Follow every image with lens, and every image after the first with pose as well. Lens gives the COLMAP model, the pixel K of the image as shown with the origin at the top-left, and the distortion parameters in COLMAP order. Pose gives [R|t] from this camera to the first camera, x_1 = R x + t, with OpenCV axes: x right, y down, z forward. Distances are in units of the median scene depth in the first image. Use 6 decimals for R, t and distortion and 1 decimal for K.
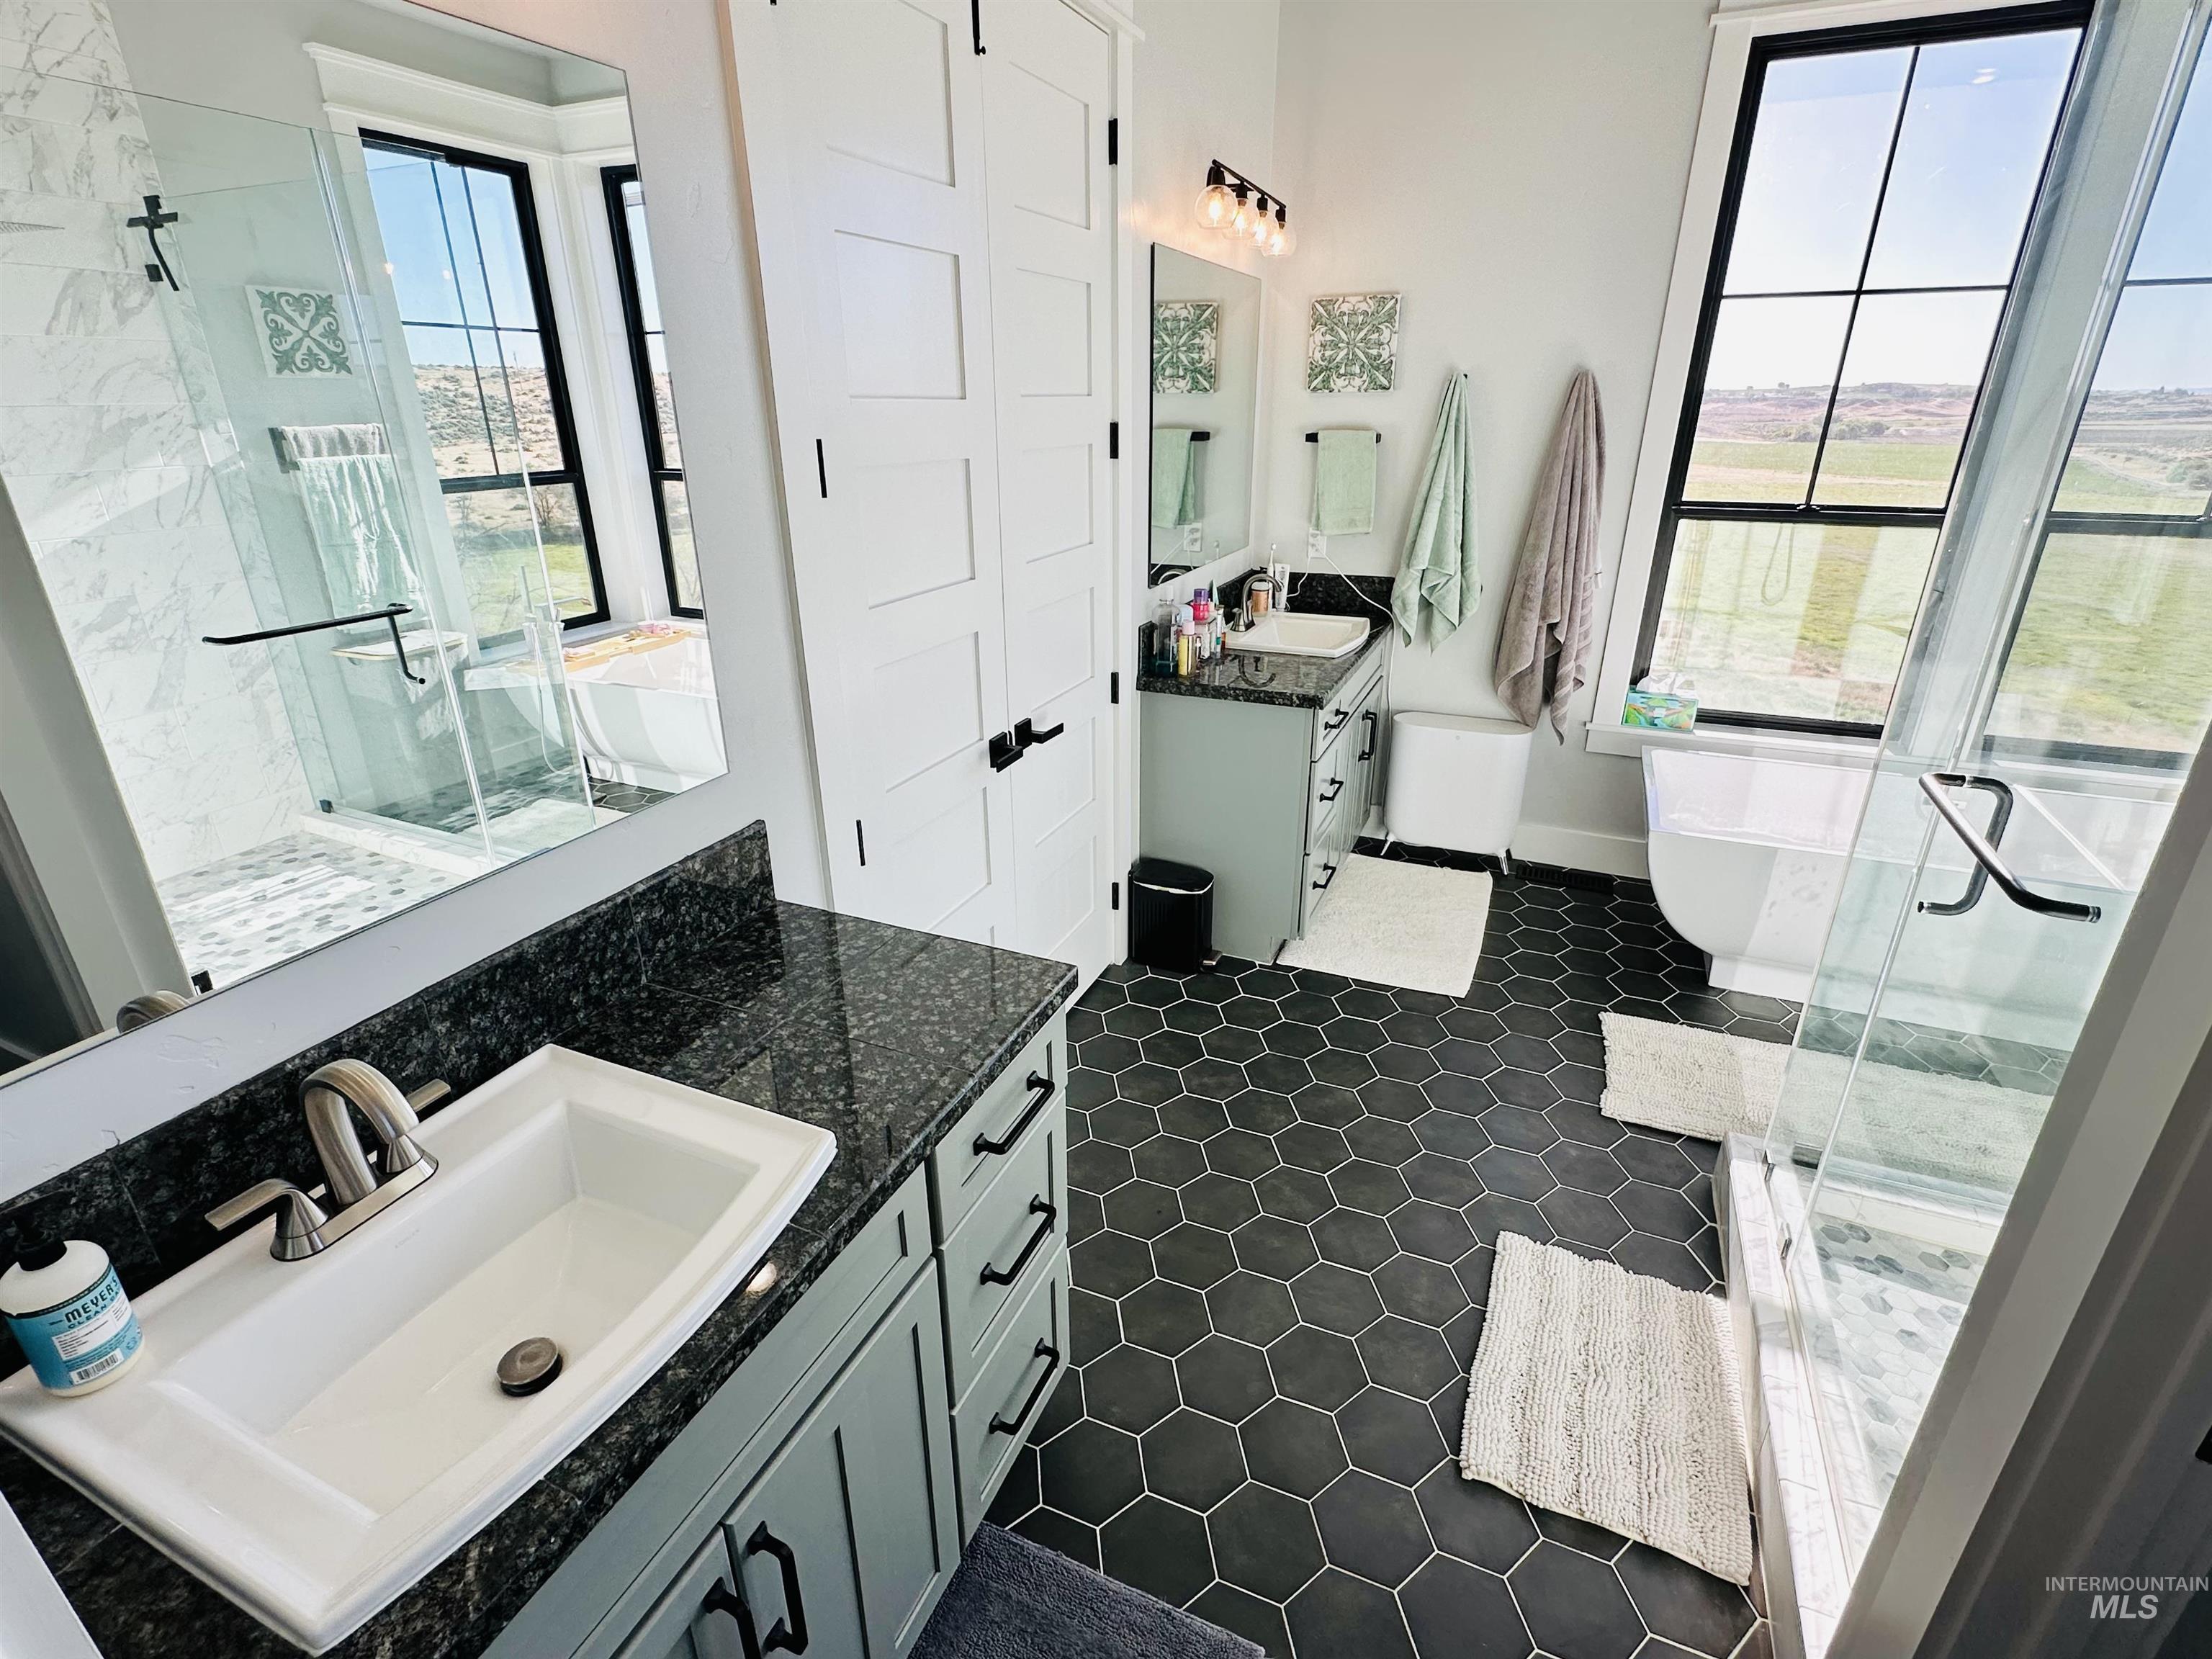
lens RADIAL K [[1041.5, 0, 1104.6], [0, 1041.5, 832.0], [0, 0, 1]] dist [0.001081, -0.000060]
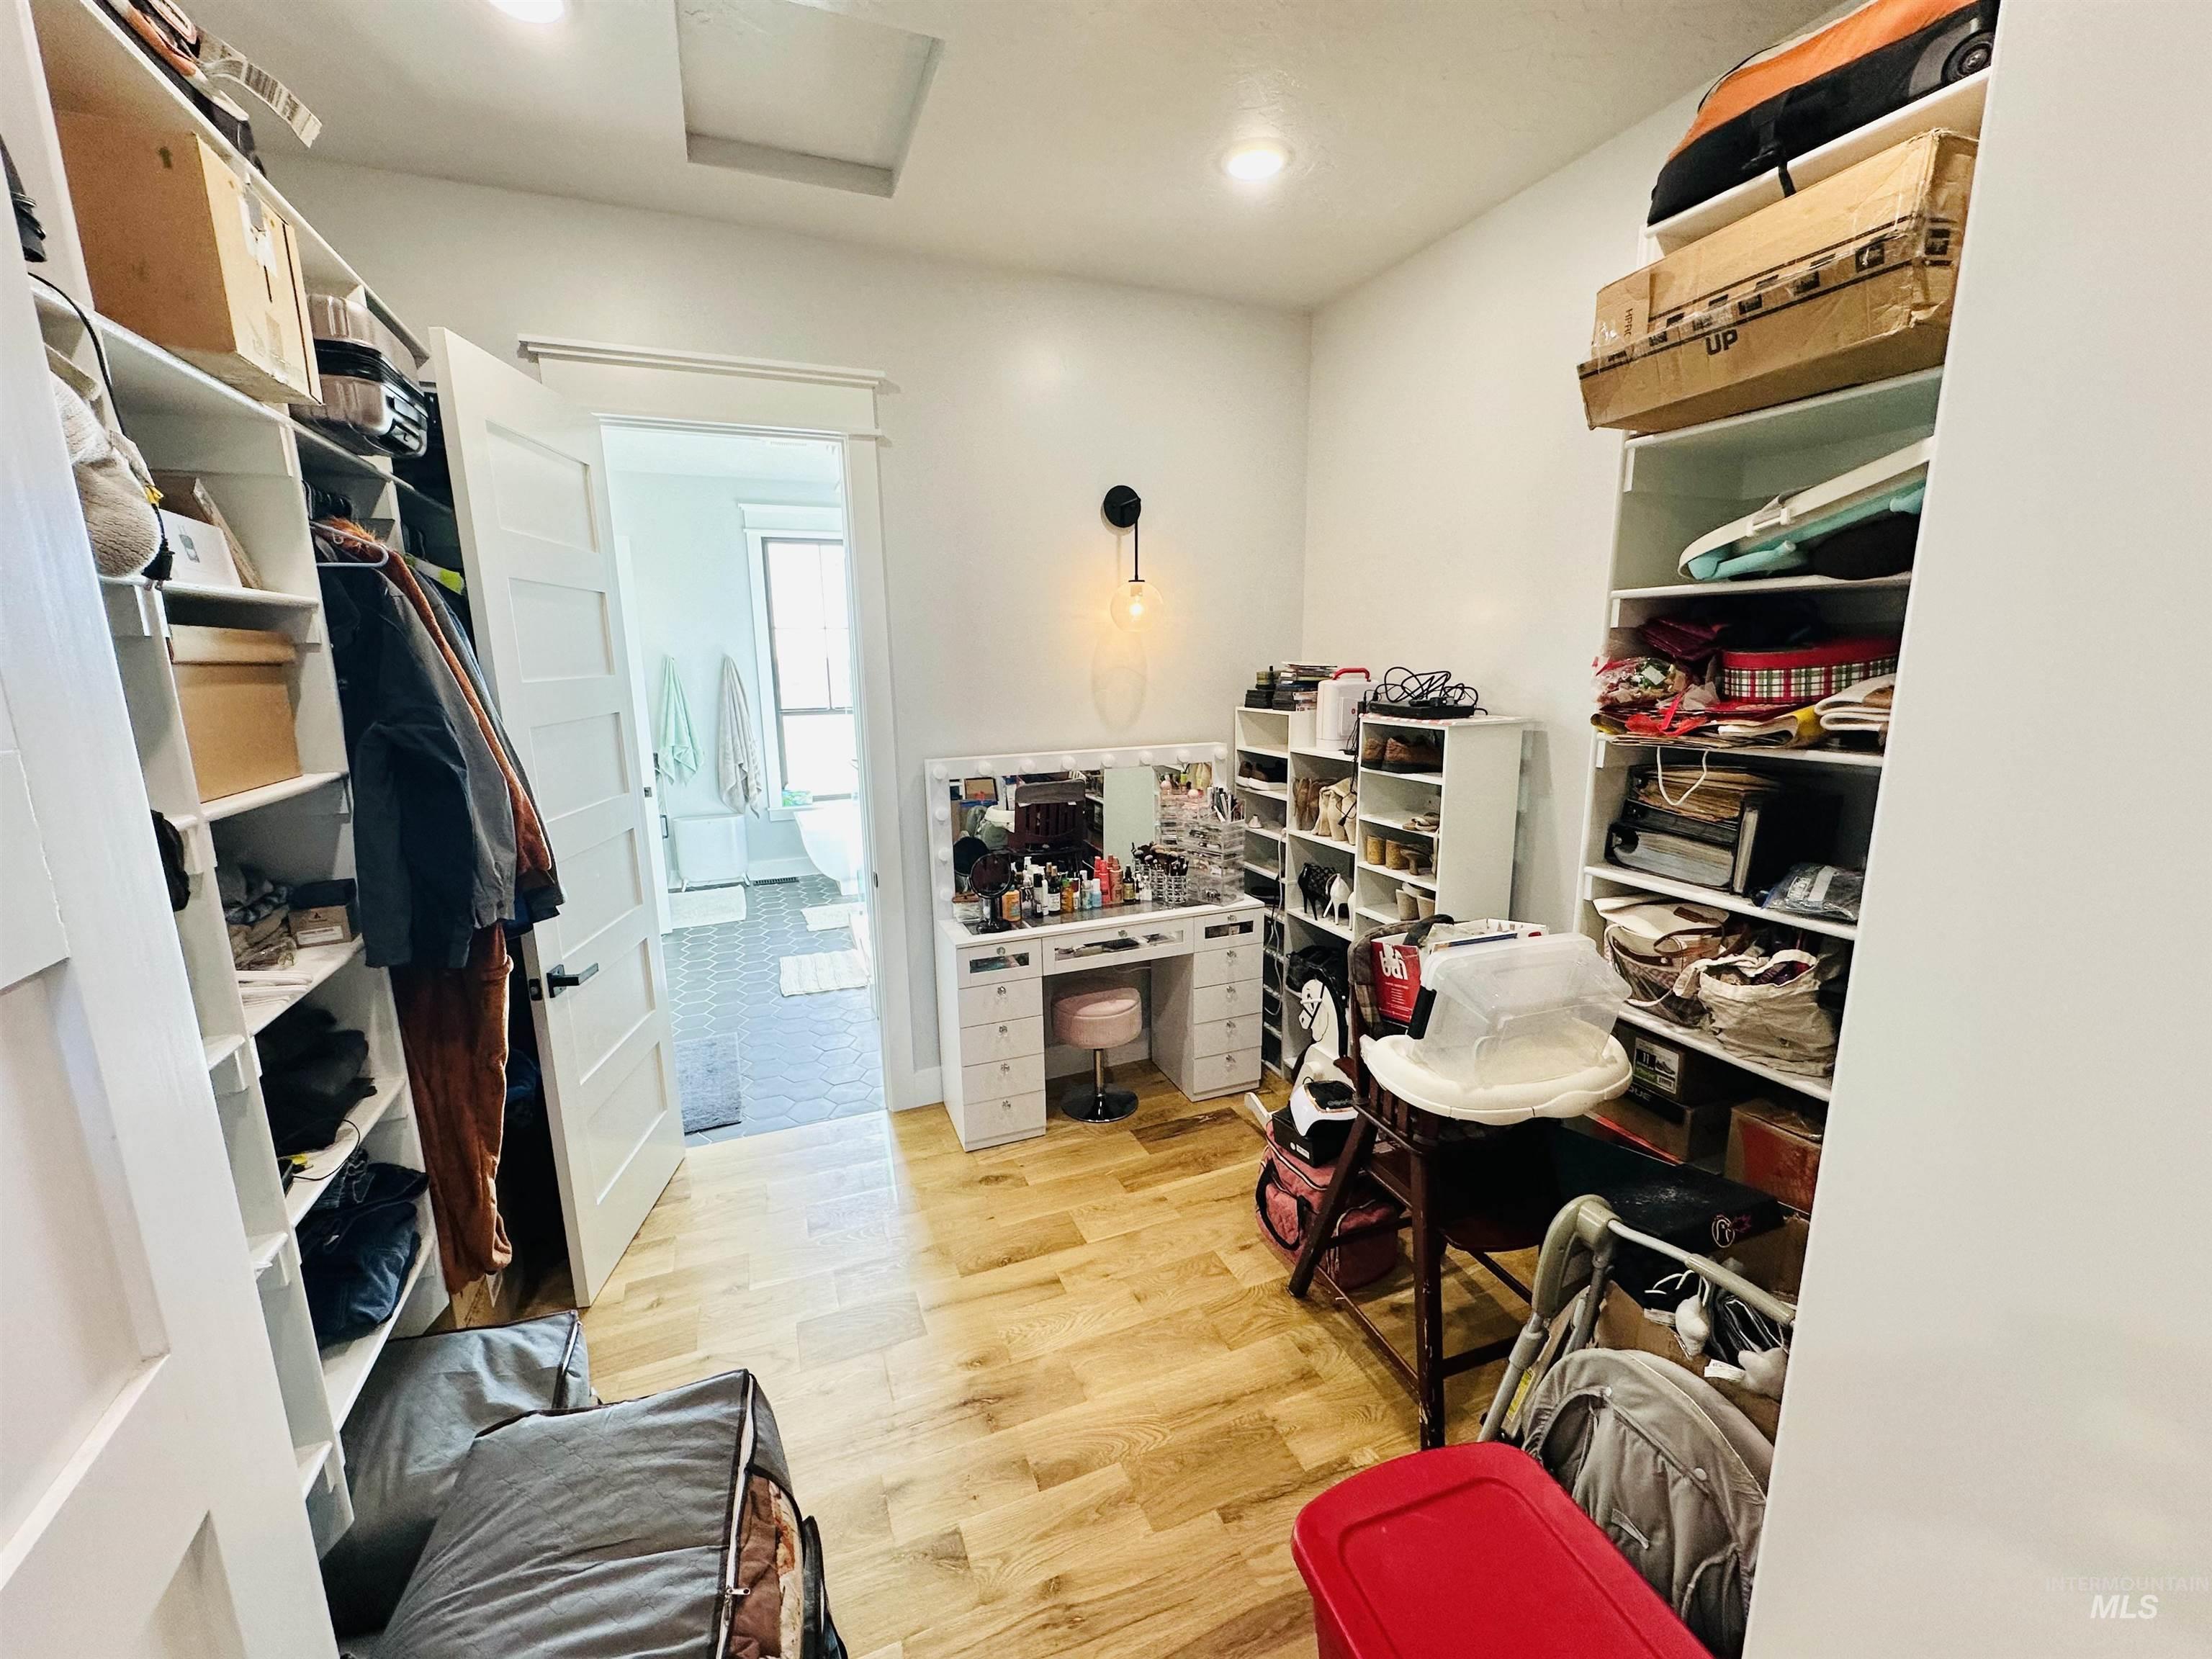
lens RADIAL K [[883.8, 0, 1109.5], [0, 883.8, 830.4], [0, 0, 1]] dist [-0.005097, 0.001261]
pose [[0.685038, -0.141963, 0.714541, -0.386647], [0.281575, 0.956201, -0.079974, 0.301043], [-0.671891, 0.255982, 0.695007, -0.782119]]
